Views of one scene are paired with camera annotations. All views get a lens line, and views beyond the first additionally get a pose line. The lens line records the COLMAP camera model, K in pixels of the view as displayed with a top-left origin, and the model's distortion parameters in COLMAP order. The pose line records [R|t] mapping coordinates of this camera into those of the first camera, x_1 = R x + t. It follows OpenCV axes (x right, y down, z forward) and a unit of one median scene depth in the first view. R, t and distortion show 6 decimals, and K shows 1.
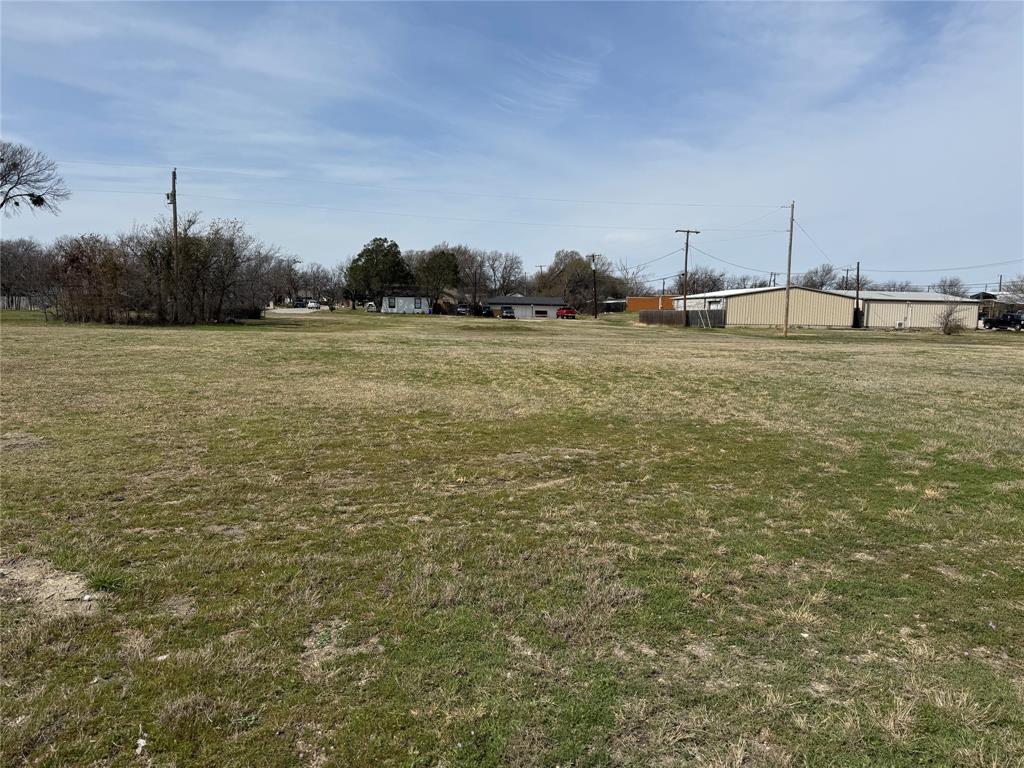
lens RADIAL K [[708.0, 0, 520.0], [0, 708.0, 387.0], [0, 0, 1]] dist [0.072391, -0.094594]
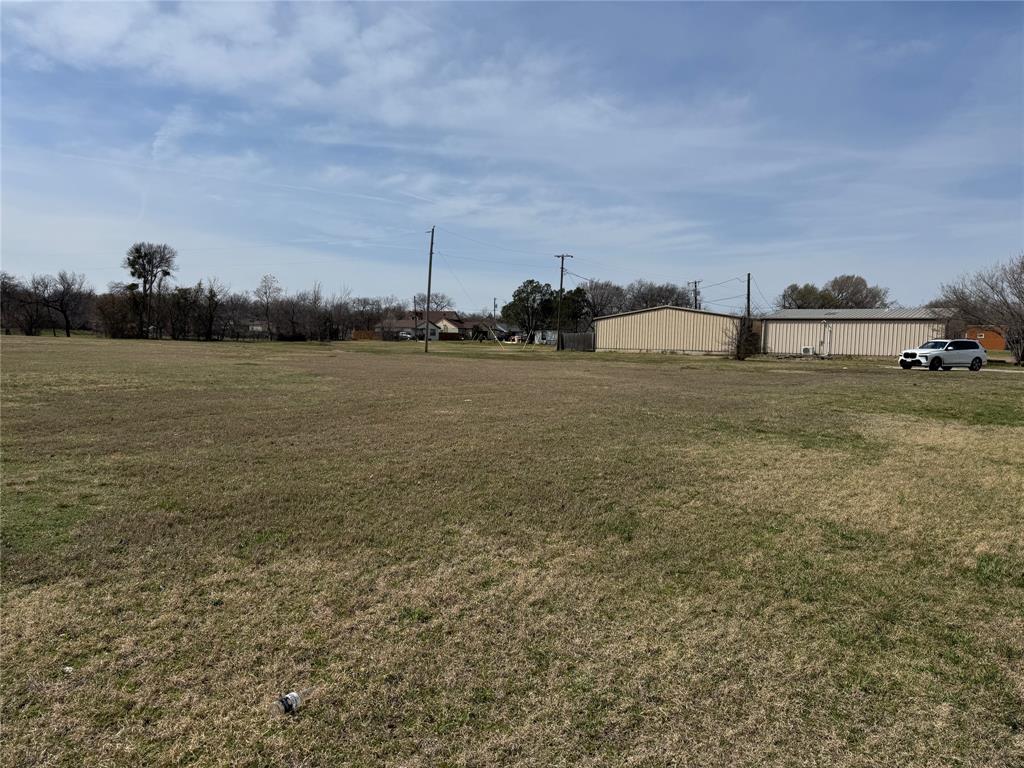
lens RADIAL K [[708.0, 0, 508.7], [0, 708.0, 379.7], [0, 0, 1]] dist [0.072391, -0.094594]
pose [[0.703239, 0.034726, -0.710104, 0.839971], [-0.088963, 0.995254, -0.039433, 0.002964], [0.705365, 0.090904, 0.702991, 0.234489]]
